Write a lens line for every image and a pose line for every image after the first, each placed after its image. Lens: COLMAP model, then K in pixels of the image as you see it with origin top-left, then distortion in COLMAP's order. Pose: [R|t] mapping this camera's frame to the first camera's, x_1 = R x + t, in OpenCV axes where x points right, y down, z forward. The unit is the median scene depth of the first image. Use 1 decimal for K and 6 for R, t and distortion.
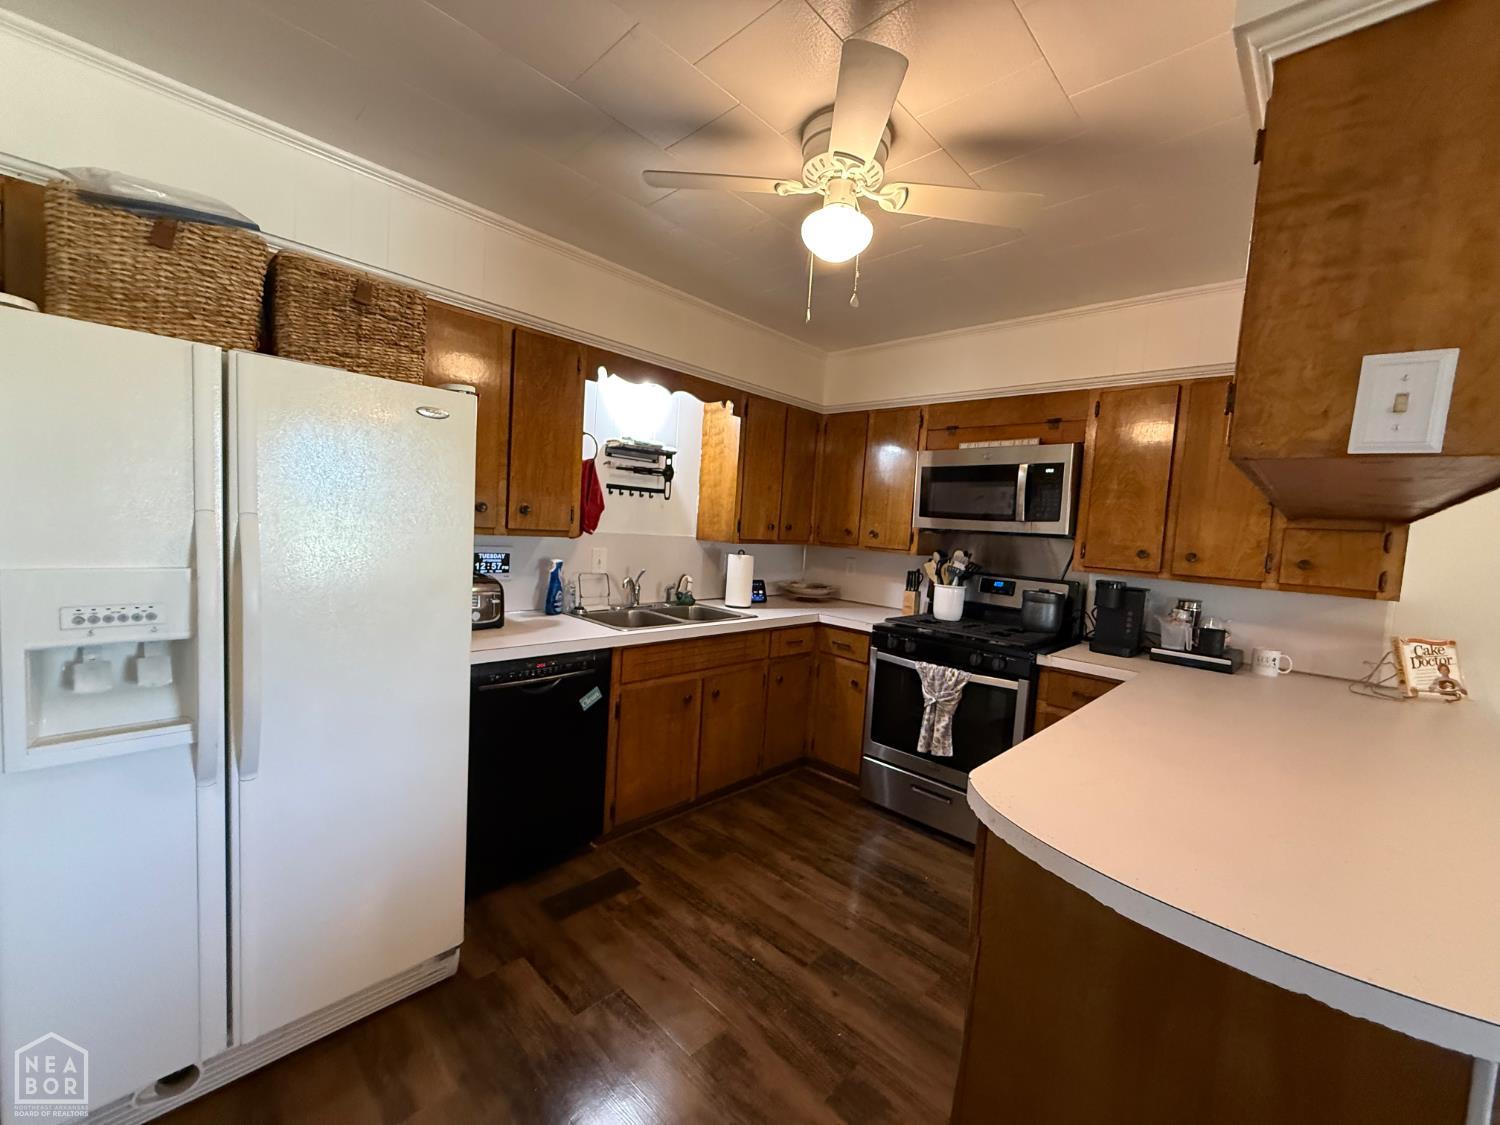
lens RADIAL K [[597.7, 0, 747.7], [0, 597.7, 565.1], [0, 0, 1]] dist [-0.001112, 0.000295]
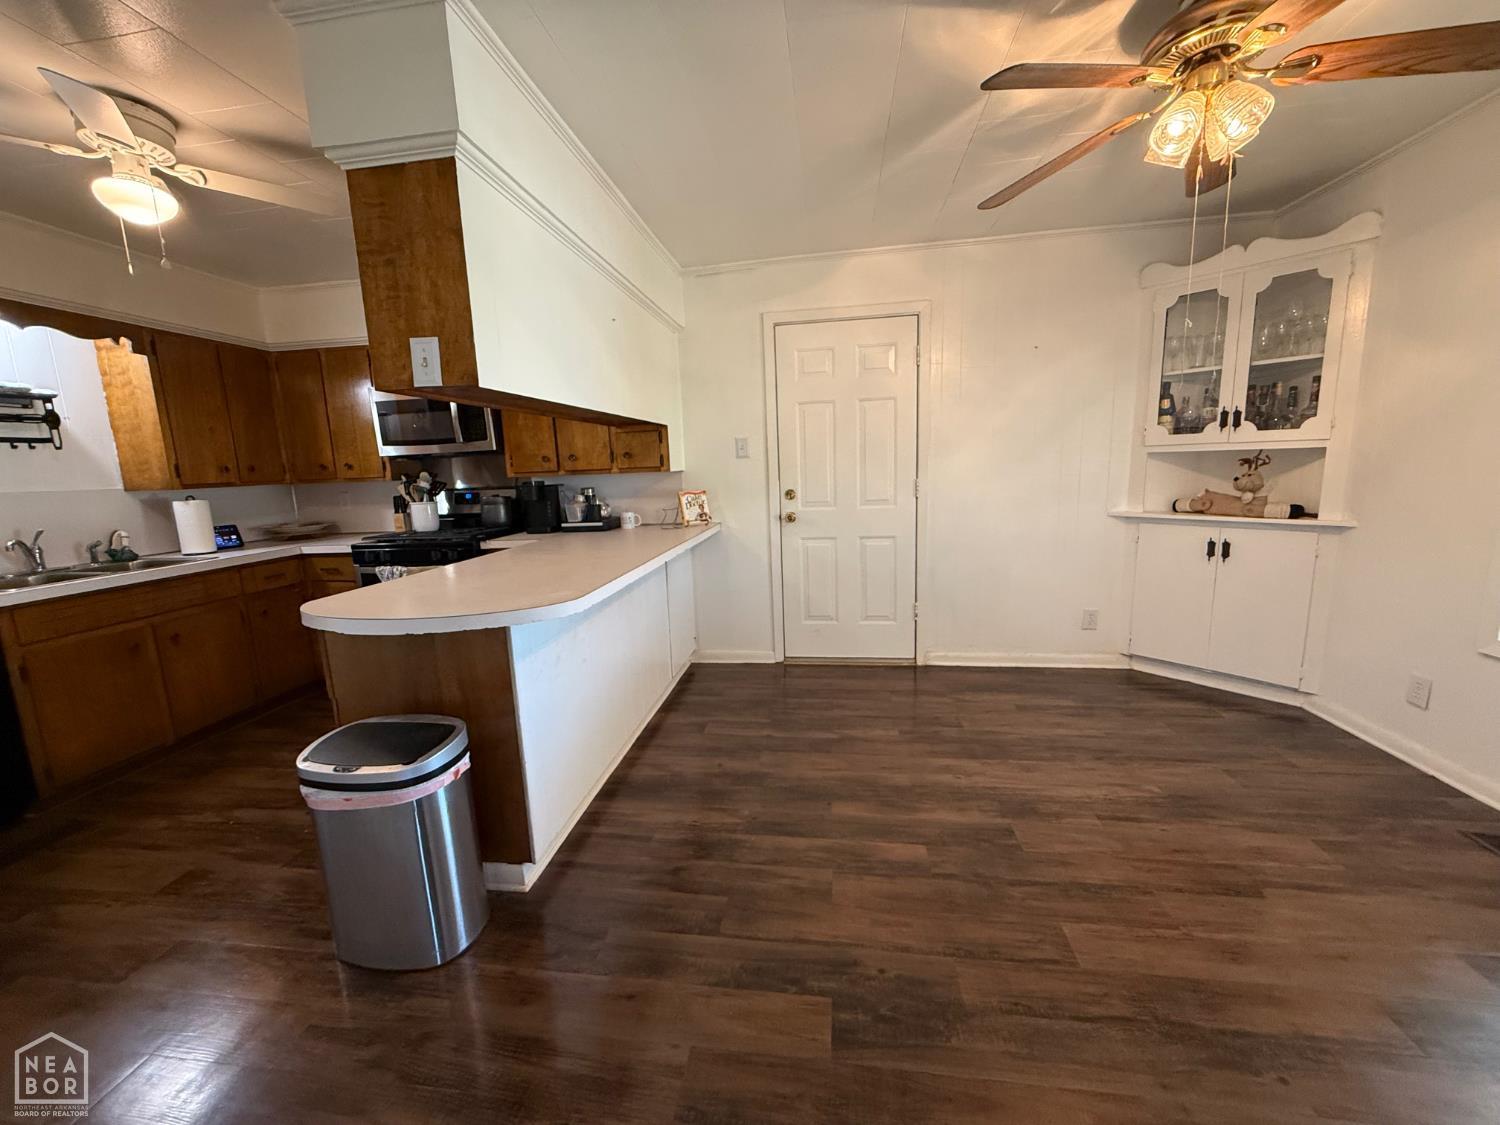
lens RADIAL K [[597.7, 0, 746.9], [0, 597.7, 564.6], [0, 0, 1]] dist [-0.001112, 0.000295]
pose [[0.805593, -0.190487, 0.561013, 0.167345], [0.130933, 0.980732, 0.144984, 0.067859], [-0.577821, -0.043343, 0.815012, -0.348337]]
